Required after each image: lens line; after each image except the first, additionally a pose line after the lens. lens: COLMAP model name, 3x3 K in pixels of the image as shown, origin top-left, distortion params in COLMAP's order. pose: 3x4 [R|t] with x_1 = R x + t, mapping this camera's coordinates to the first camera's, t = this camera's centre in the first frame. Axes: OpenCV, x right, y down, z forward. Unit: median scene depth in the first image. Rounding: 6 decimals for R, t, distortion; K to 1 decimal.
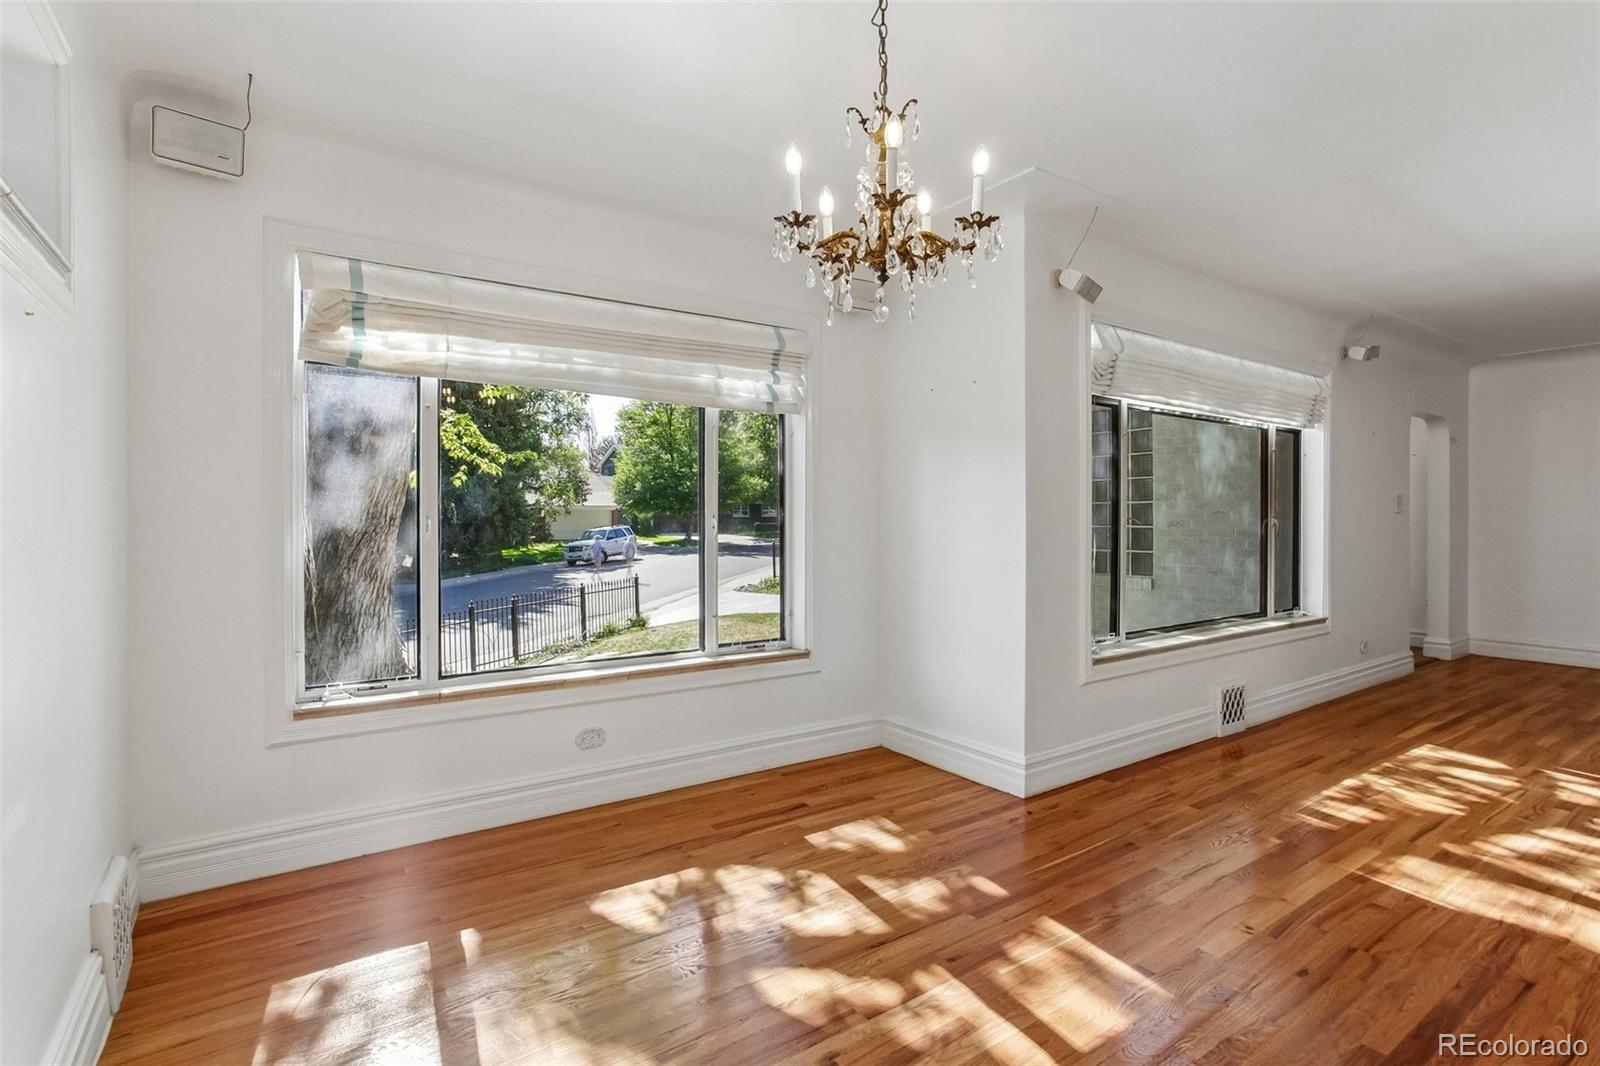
lens RADIAL K [[780.9, 0, 781.2], [0, 780.9, 539.3], [0, 0, 1]] dist [-0.056229, 0.031861]
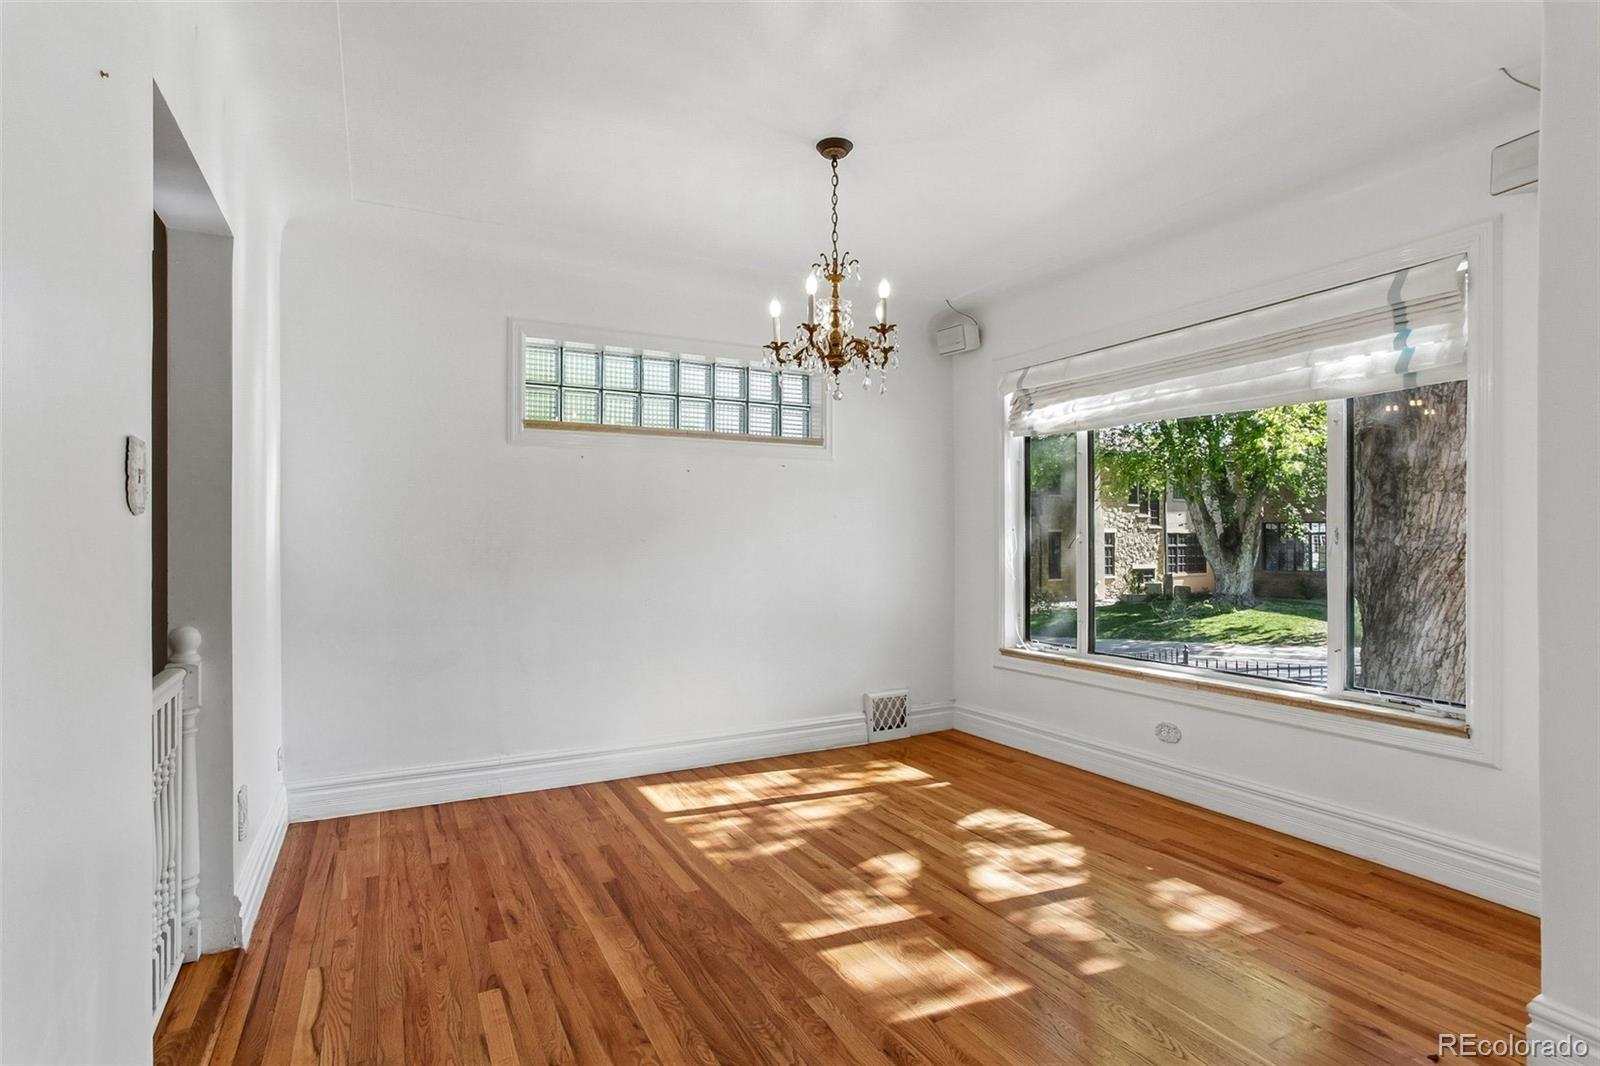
lens RADIAL K [[780.9, 0, 781.2], [0, 780.9, 539.3], [0, 0, 1]] dist [-0.056229, 0.031861]
pose [[-0.114458, -0.001112, -0.993428, 1.065029], [-0.027833, 0.999610, 0.002088, -0.004265], [0.993038, 0.027889, -0.114444, 0.685147]]
